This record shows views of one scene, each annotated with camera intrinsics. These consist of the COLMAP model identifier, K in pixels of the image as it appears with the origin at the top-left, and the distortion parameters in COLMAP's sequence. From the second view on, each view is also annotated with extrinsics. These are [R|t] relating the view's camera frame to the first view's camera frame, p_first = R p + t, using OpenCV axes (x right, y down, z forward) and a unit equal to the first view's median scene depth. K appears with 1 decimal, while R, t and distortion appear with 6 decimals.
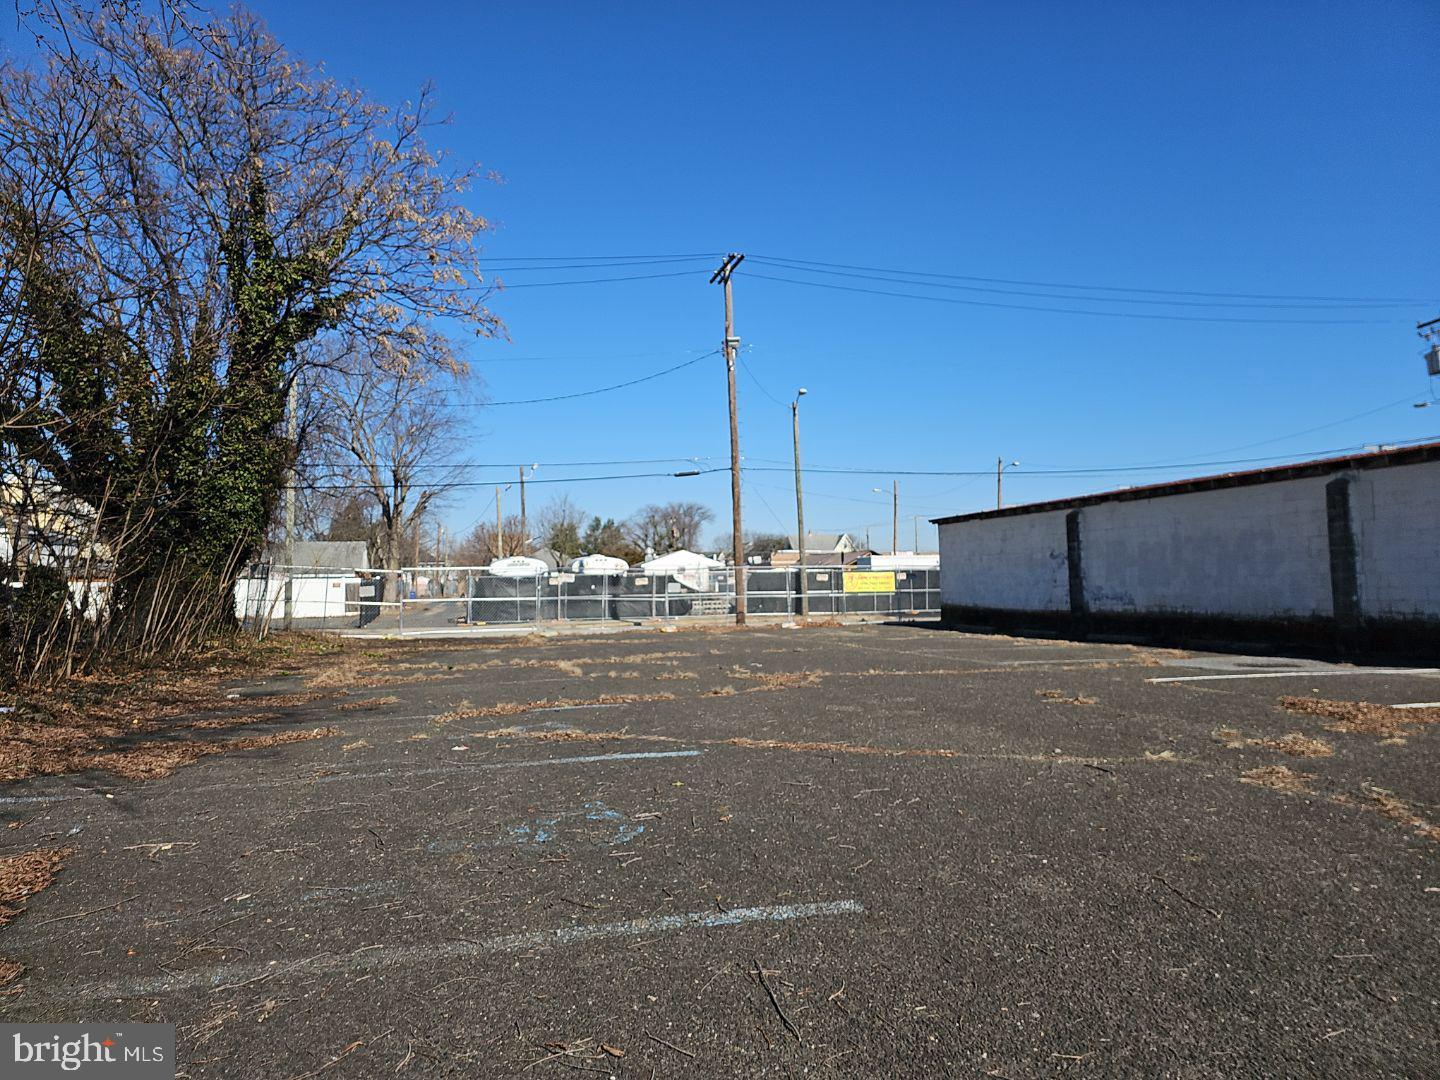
lens RADIAL K [[1102.3, 0, 774.0], [0, 1102.3, 519.7], [0, 0, 1]] dist [0.156269, -0.141869]
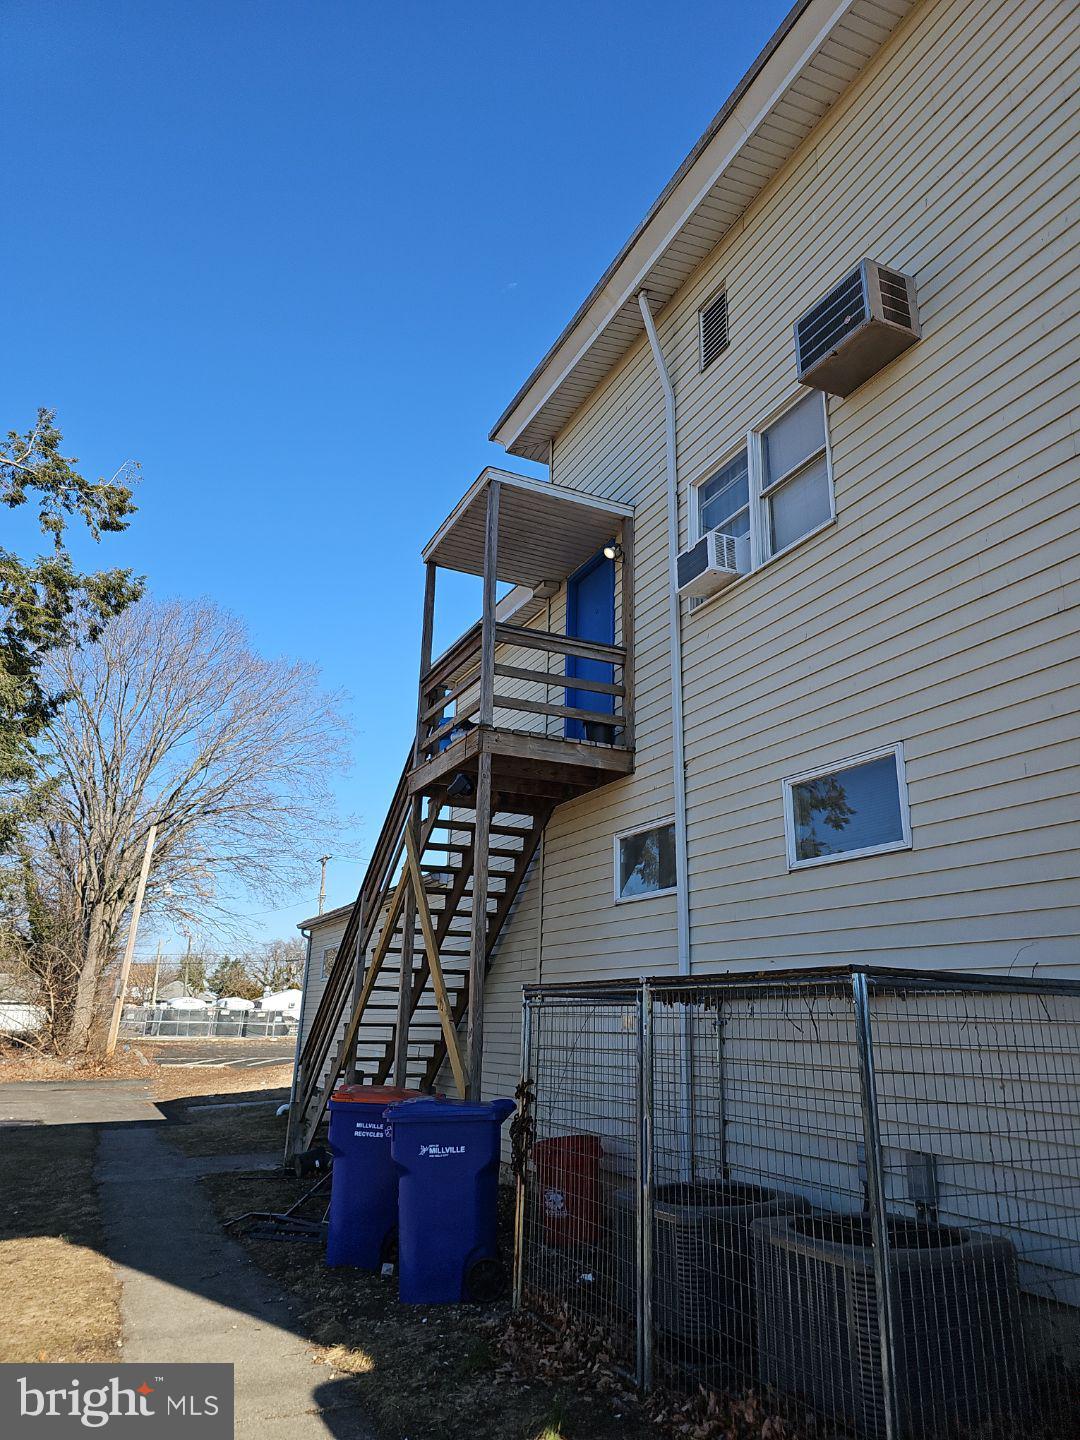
lens RADIAL K [[1102.3, 0, 546.8], [0, 1102.3, 650.3], [0, 0, 1]] dist [0.156269, -0.141869]
pose [[0.991209, 0.084351, 0.101926, 0.111433], [-0.054742, 0.962839, -0.264468, -0.059829], [-0.120447, 0.256564, 0.958993, -1.040343]]
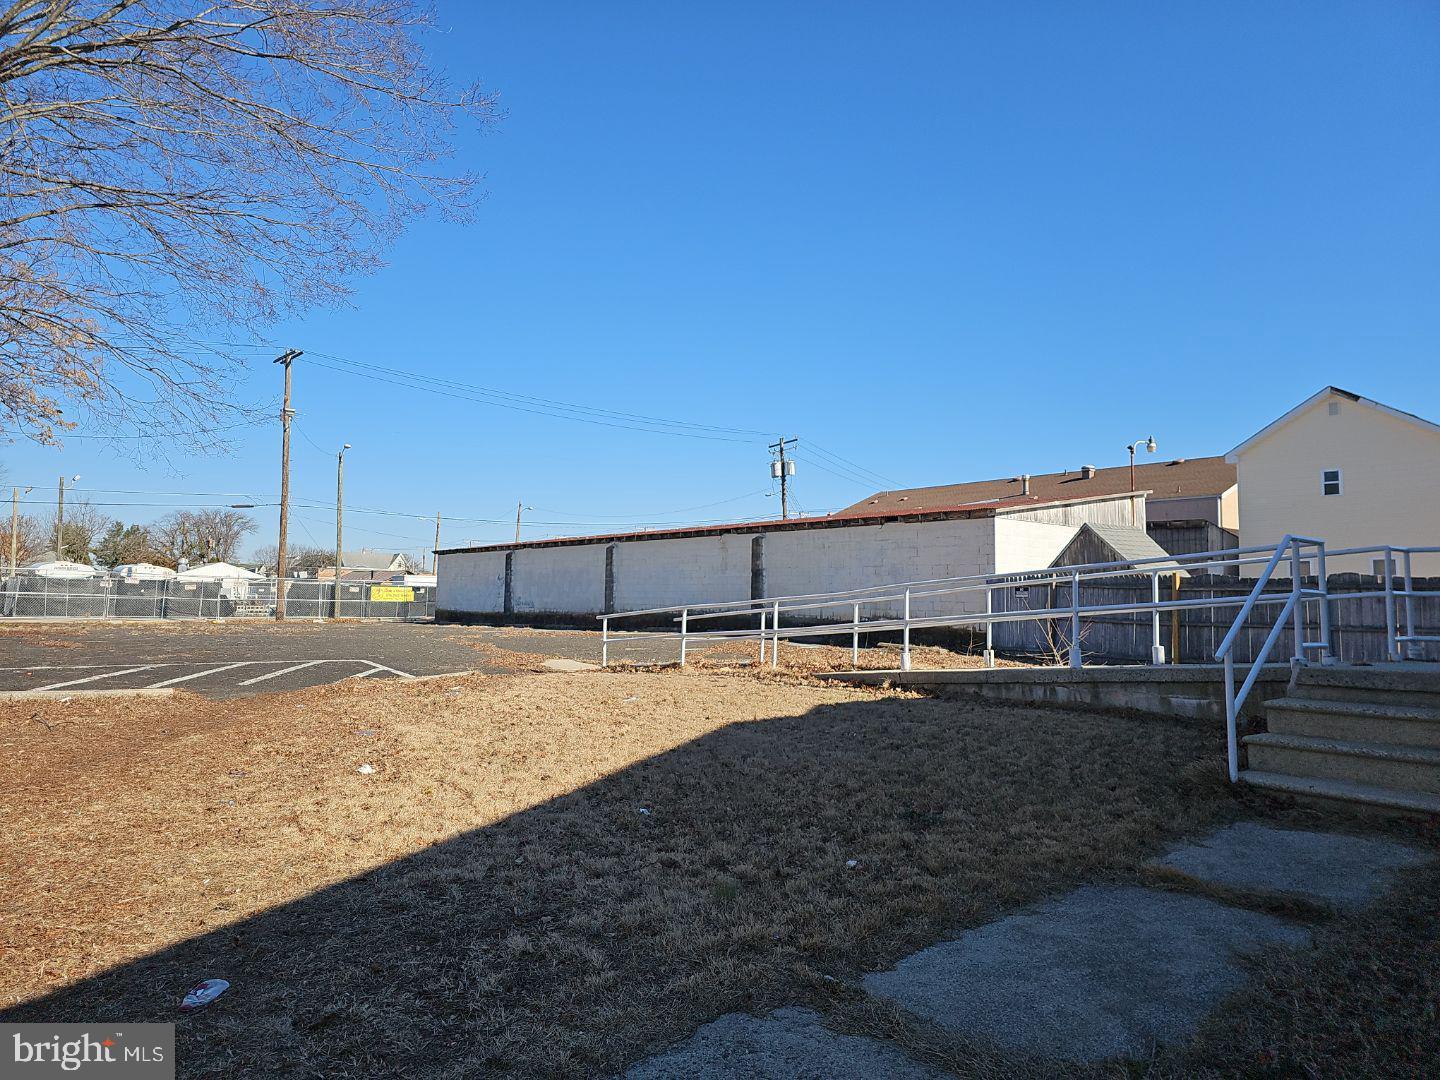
lens RADIAL K [[1102.3, 0, 774.0], [0, 1102.3, 519.7], [0, 0, 1]] dist [0.156269, -0.141869]
pose [[0.928326, 0.067339, 0.365617, 0.013938], [-0.058862, 0.997677, -0.034296, -0.013487], [-0.367077, 0.010317, 0.930133, -0.424489]]
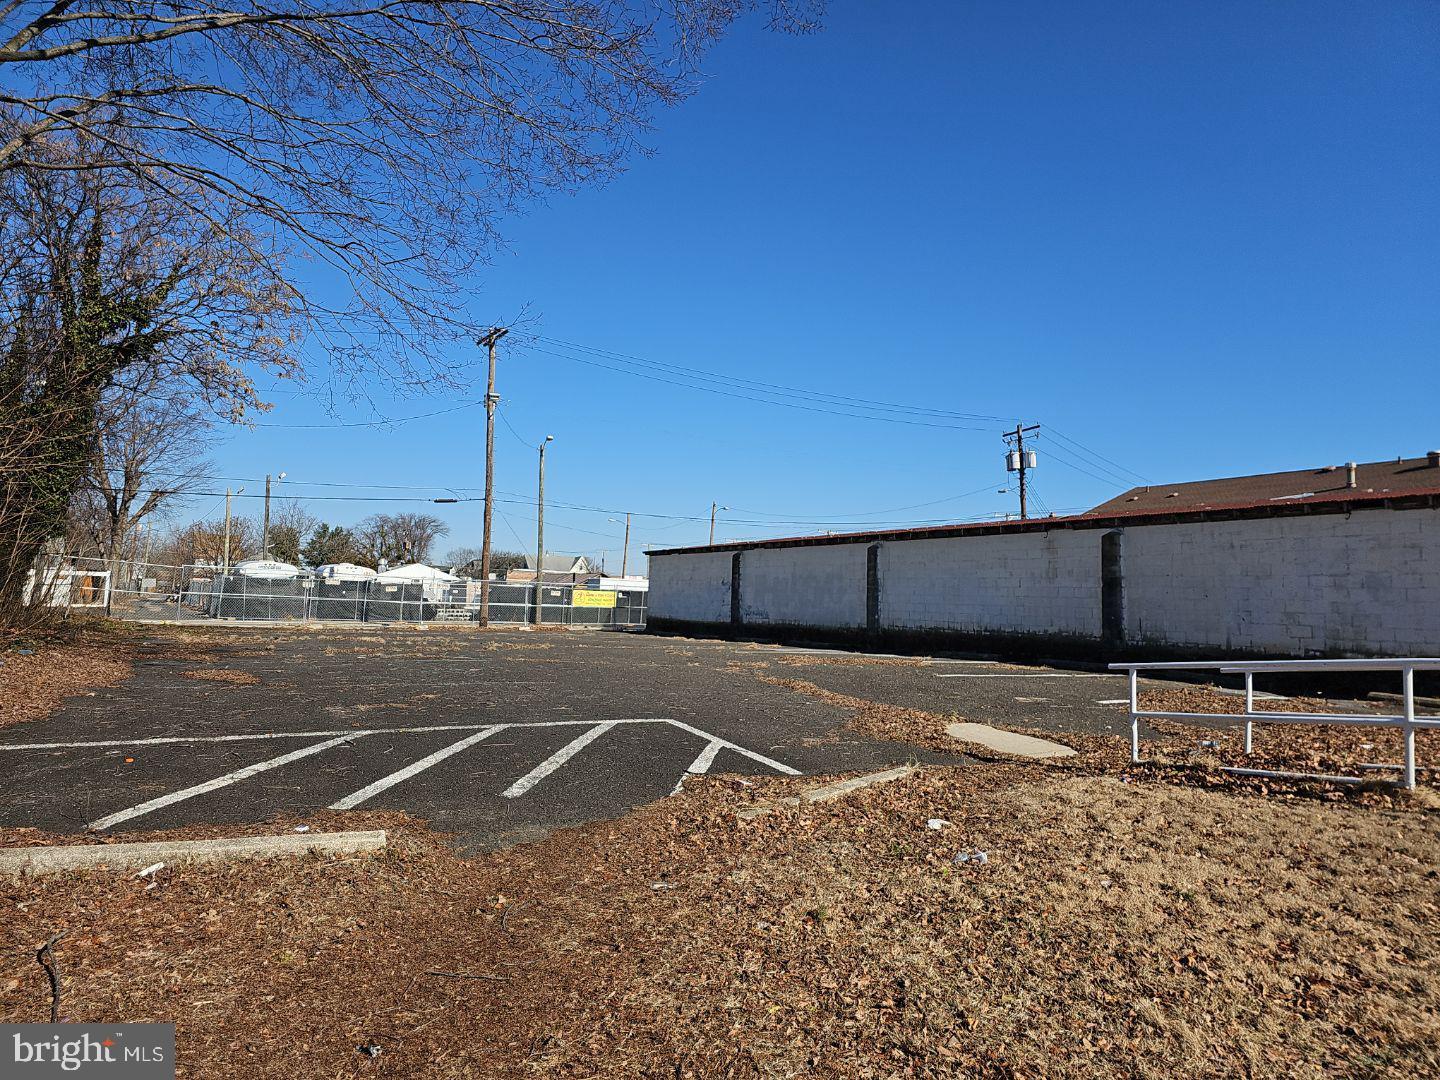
lens RADIAL K [[1102.3, 0, 774.0], [0, 1102.3, 519.7], [0, 0, 1]] dist [0.156269, -0.141869]
pose [[0.970625, 0.071354, 0.229772, -0.008329], [-0.066035, 0.997343, -0.030766, -0.005753], [-0.231356, 0.014690, 0.972758, -0.232844]]
